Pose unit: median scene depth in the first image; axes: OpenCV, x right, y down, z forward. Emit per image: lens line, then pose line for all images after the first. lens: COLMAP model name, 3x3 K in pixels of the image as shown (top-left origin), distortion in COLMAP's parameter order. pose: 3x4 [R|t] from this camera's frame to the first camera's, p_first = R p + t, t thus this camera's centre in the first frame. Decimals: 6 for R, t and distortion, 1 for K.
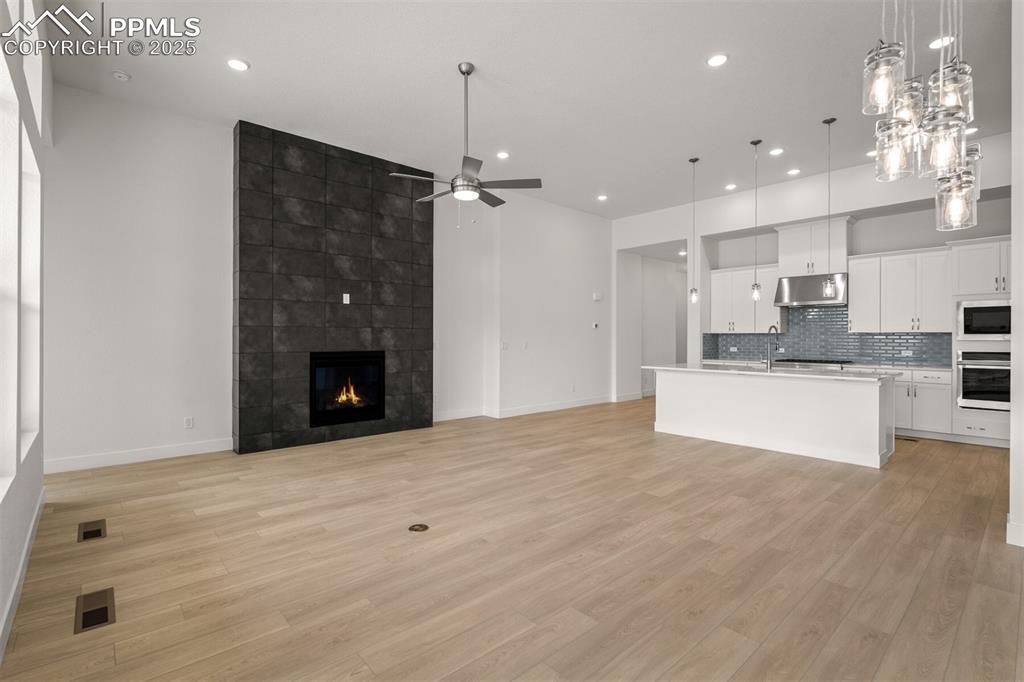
lens RADIAL K [[472.5, 0, 512.0], [0, 472.5, 341.0], [0, 0, 1]] dist [-0.000327, -0.000170]
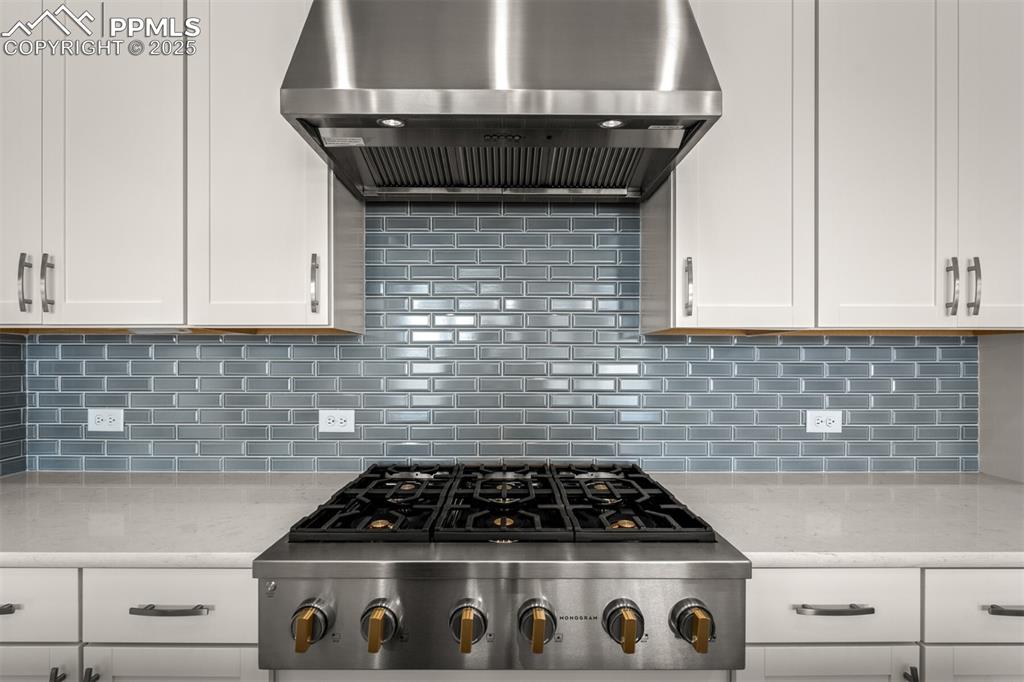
lens RADIAL K [[459.1, 0, 511.2], [0, 459.1, 356.9], [0, 0, 1]] dist [-0.003250, -0.000555]
pose [[0.666329, -0.002182, 0.745655, 0.685752], [0.005692, 0.999981, -0.002160, -0.008798], [-0.745636, 0.005684, 0.666329, 1.187102]]
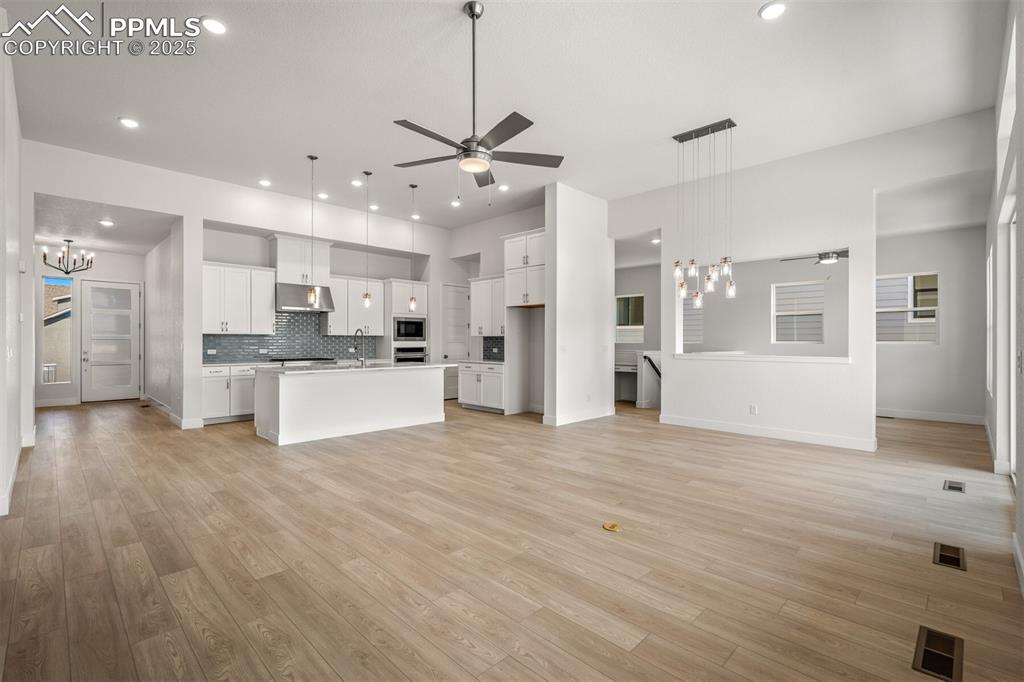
lens RADIAL K [[462.2, 0, 510.0], [0, 462.2, 336.8], [0, 0, 1]] dist [-0.003207, -0.000008]
pose [[-0.056296, 0.007117, 0.998389, -0.691553], [0.006594, 0.999955, -0.006757, -0.002285], [-0.998392, 0.006203, -0.056340, 0.751245]]
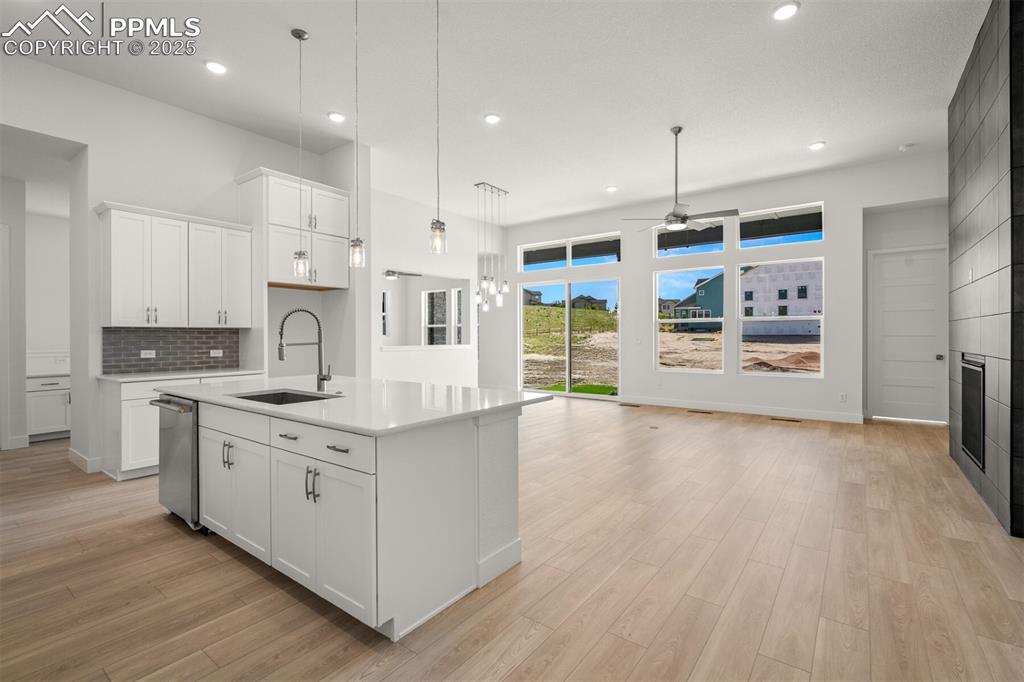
lens RADIAL K [[462.2, 0, 510.0], [0, 462.2, 336.8], [0, 0, 1]] dist [-0.003207, -0.000008]
pose [[-0.982002, 0.001584, -0.188865, 0.463191], [-0.000931, 0.999912, 0.013229, -0.010278], [0.188870, 0.013166, -0.981914, 1.671511]]
